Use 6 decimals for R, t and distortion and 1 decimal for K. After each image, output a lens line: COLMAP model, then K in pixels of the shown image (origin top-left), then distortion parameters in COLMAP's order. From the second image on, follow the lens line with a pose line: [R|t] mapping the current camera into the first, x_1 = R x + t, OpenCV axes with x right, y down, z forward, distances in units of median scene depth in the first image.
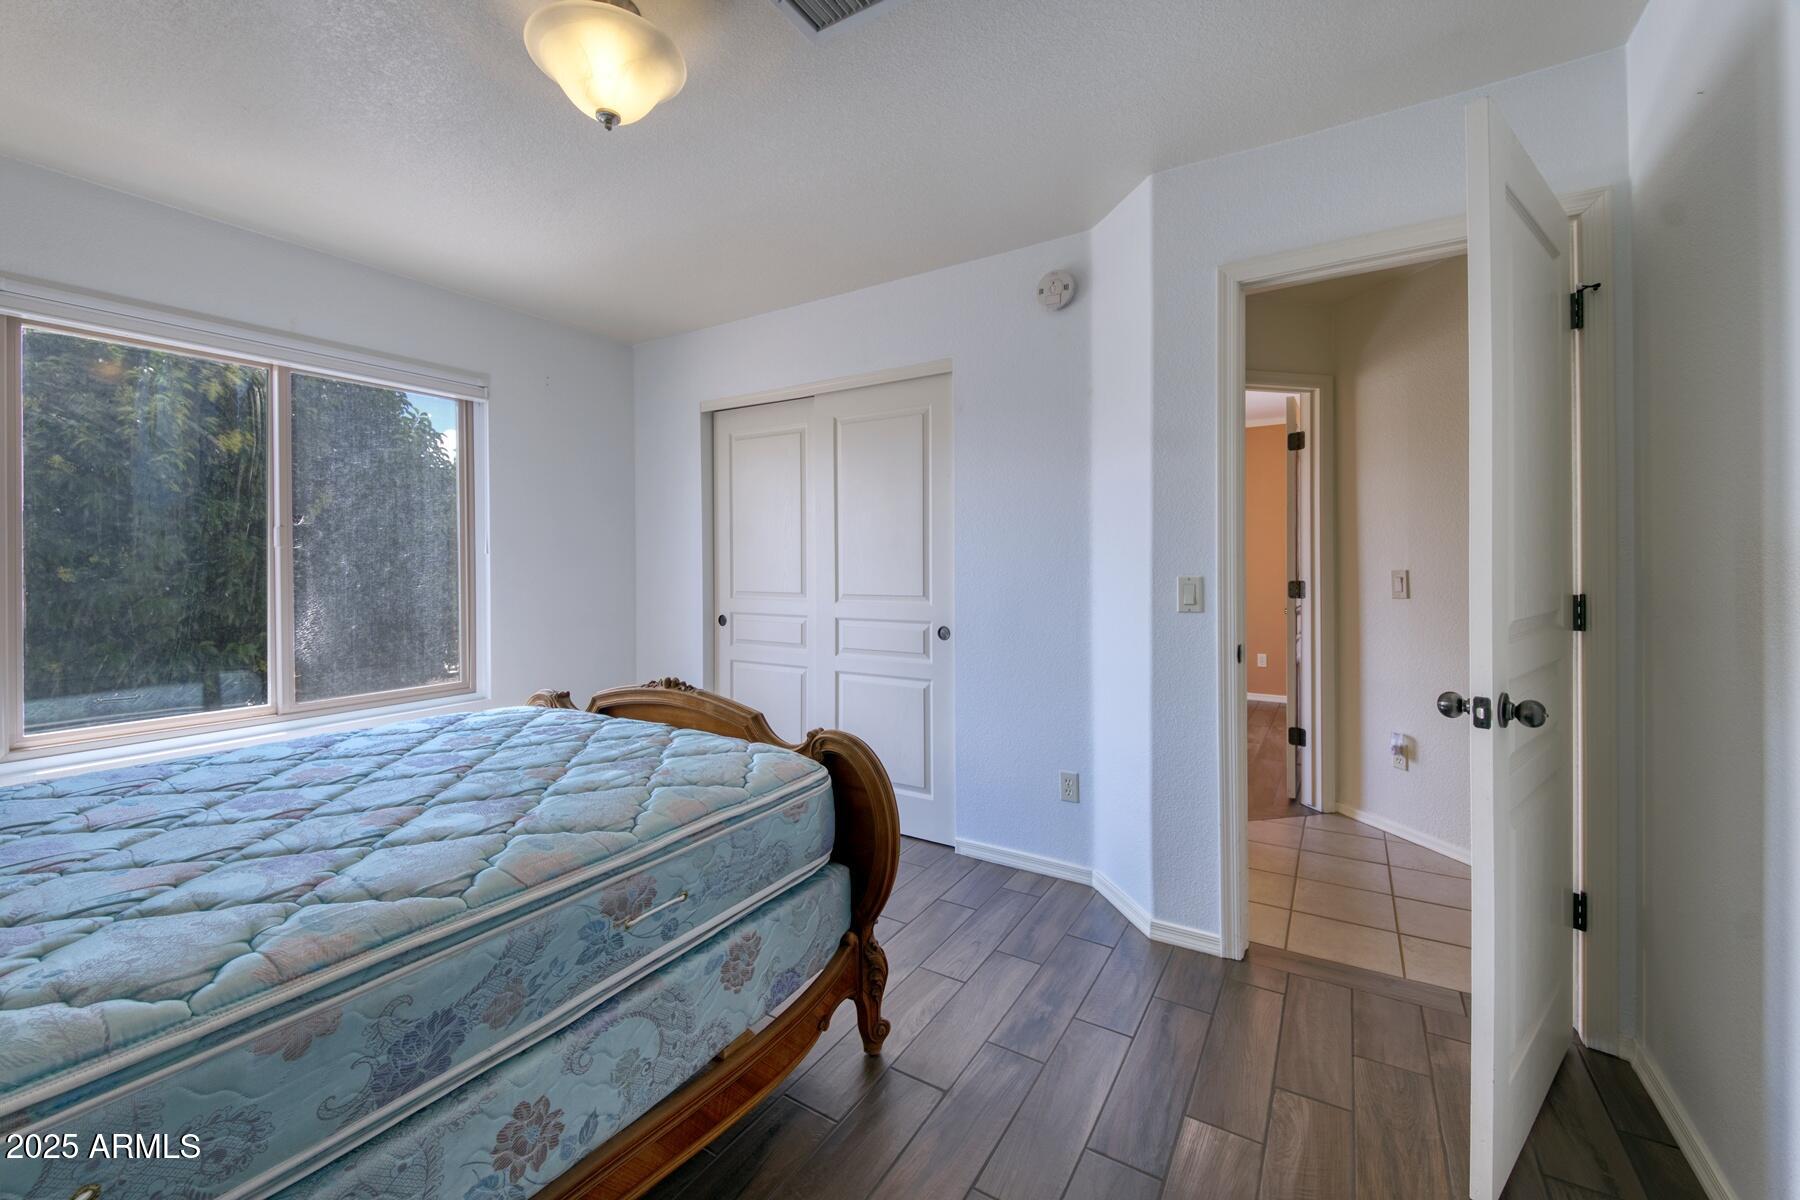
lens RADIAL K [[735.2, 0, 905.3], [0, 735.2, 572.6], [0, 0, 1]] dist [0.000020, -0.000050]
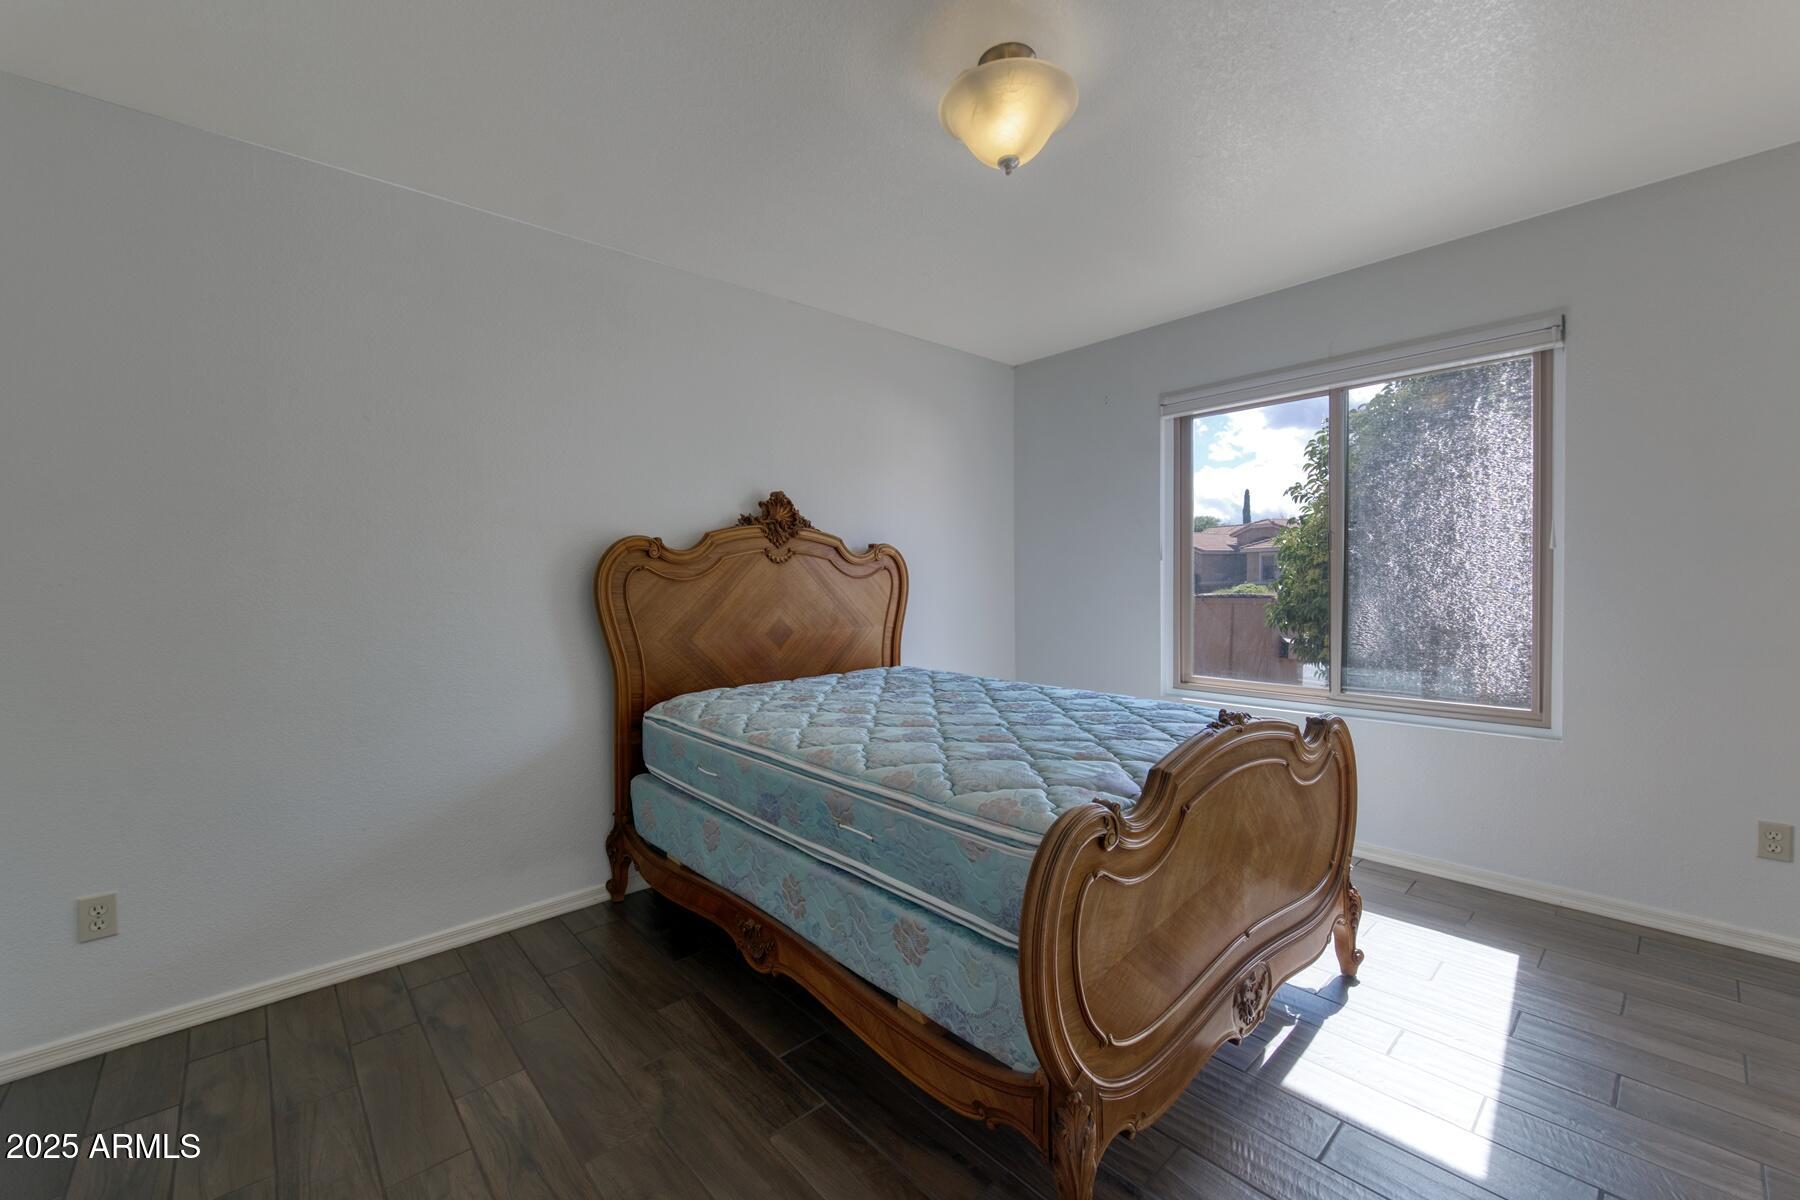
lens RADIAL K [[739.7, 0, 900.0], [0, 739.7, 600.0], [0, 0, 1]] dist [-0.000210, -0.000147]
pose [[-0.306763, 0.038515, -0.951006, 0.814328], [0.004605, 0.999229, 0.038982, -0.012550], [0.951775, 0.007579, -0.306704, 1.345639]]
